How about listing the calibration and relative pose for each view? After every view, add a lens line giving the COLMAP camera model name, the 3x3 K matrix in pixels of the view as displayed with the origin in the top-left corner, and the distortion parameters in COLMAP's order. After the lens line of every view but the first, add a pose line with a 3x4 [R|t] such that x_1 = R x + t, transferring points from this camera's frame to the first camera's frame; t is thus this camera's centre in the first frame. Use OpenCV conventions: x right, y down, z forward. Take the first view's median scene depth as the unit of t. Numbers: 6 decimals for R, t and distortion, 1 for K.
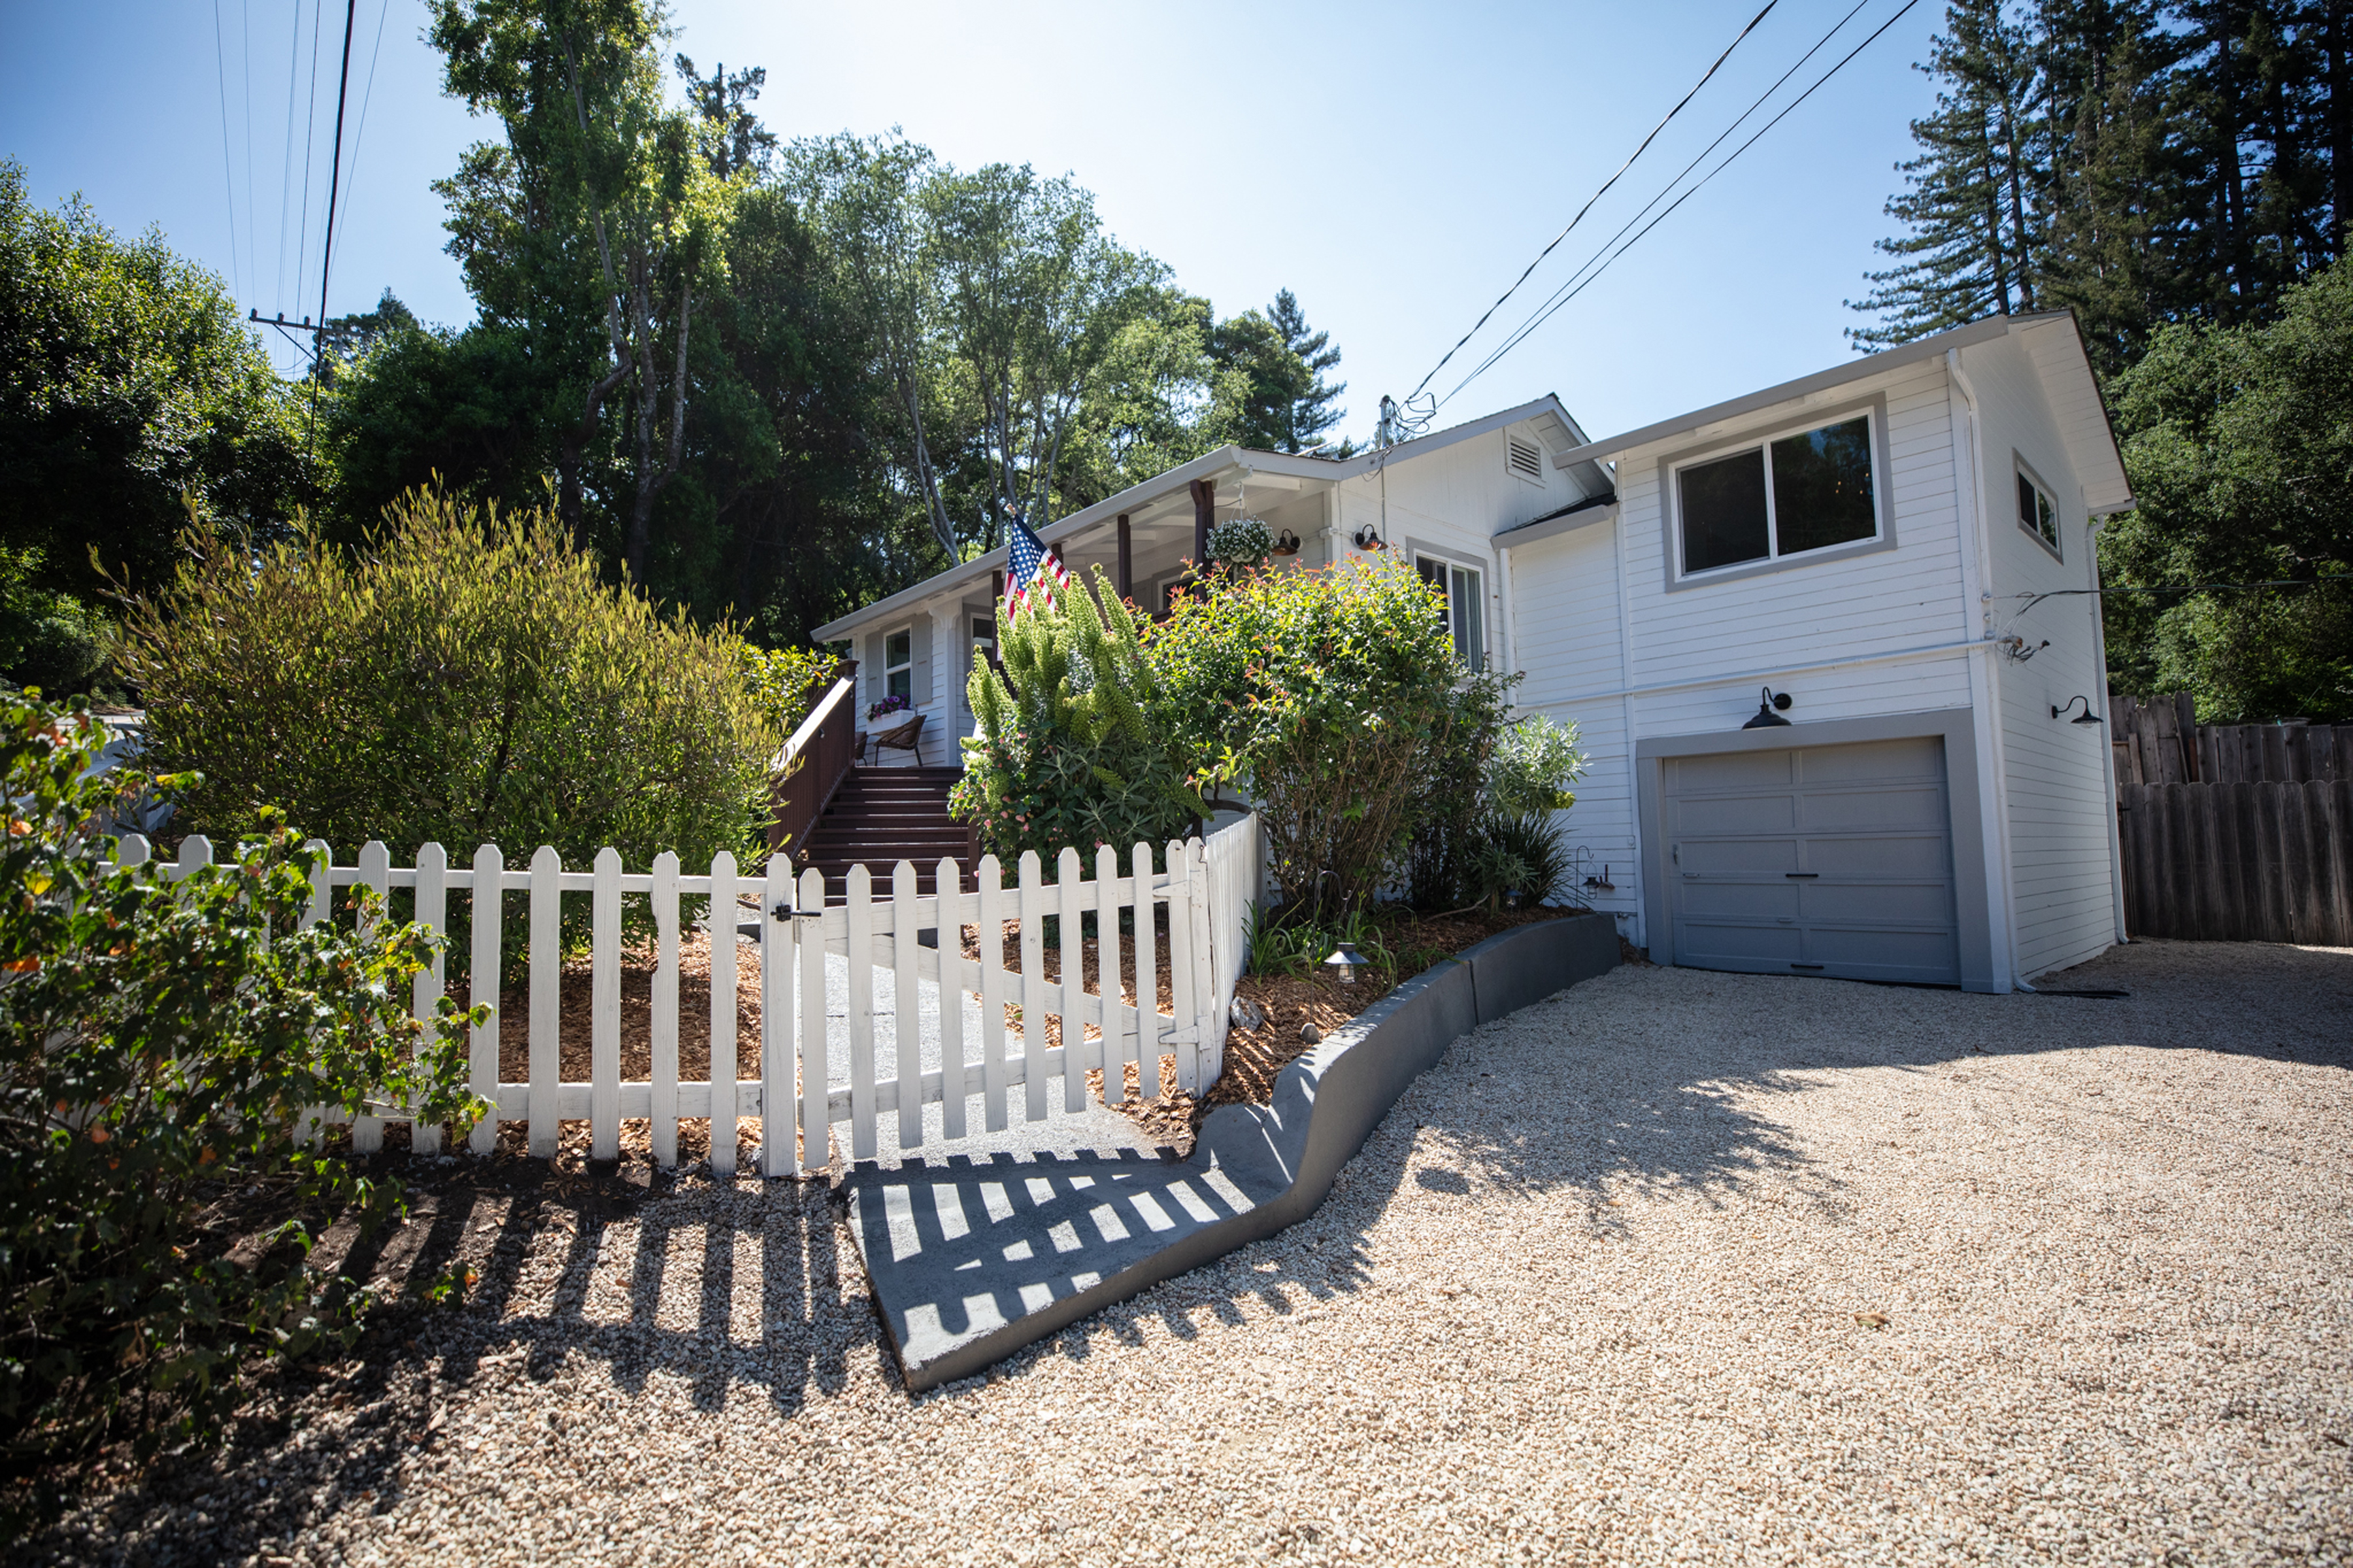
lens RADIAL K [[1079.2, 0, 1177.2], [0, 1079.2, 785.3], [0, 0, 1]] dist [-0.042612, 0.011612]
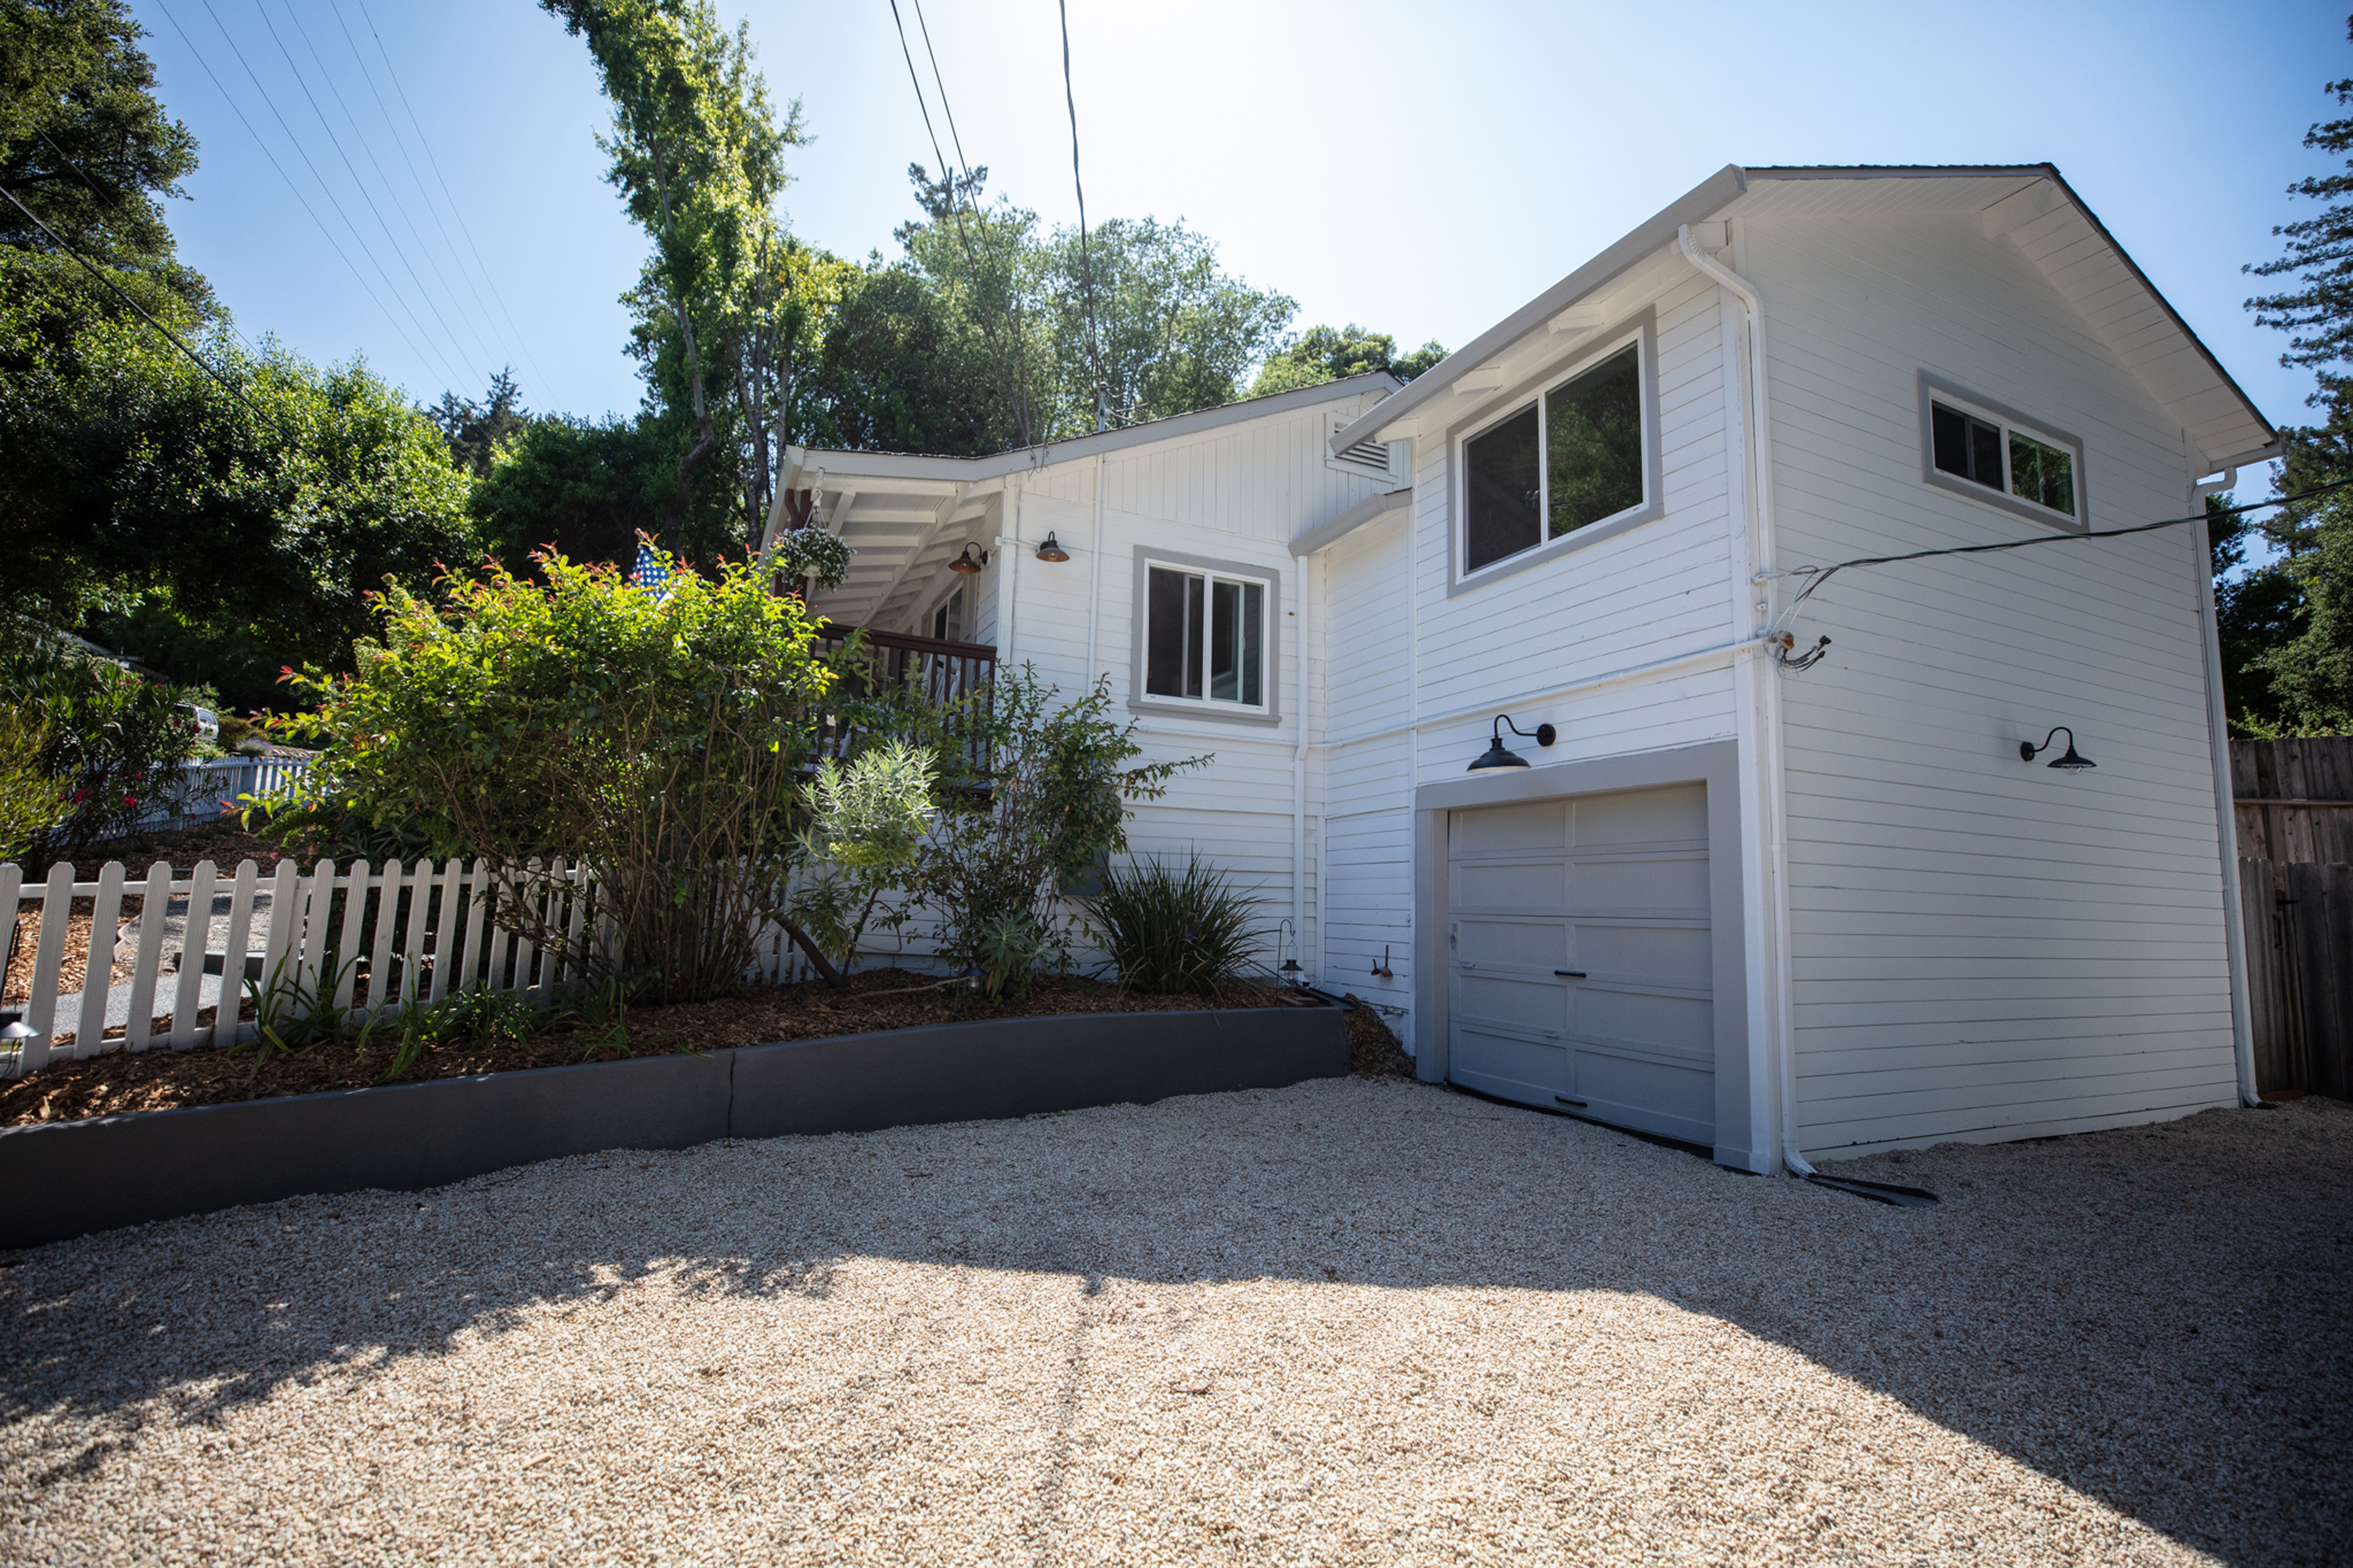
lens RADIAL K [[1079.2, 0, 1175.3], [0, 1079.2, 780.1], [0, 0, 1]] dist [-0.042612, 0.011612]
pose [[0.961013, 0.010767, -0.276295, 0.479996], [-0.025956, 0.998342, -0.051378, -0.002395], [0.275283, 0.056547, 0.959699, 0.198742]]
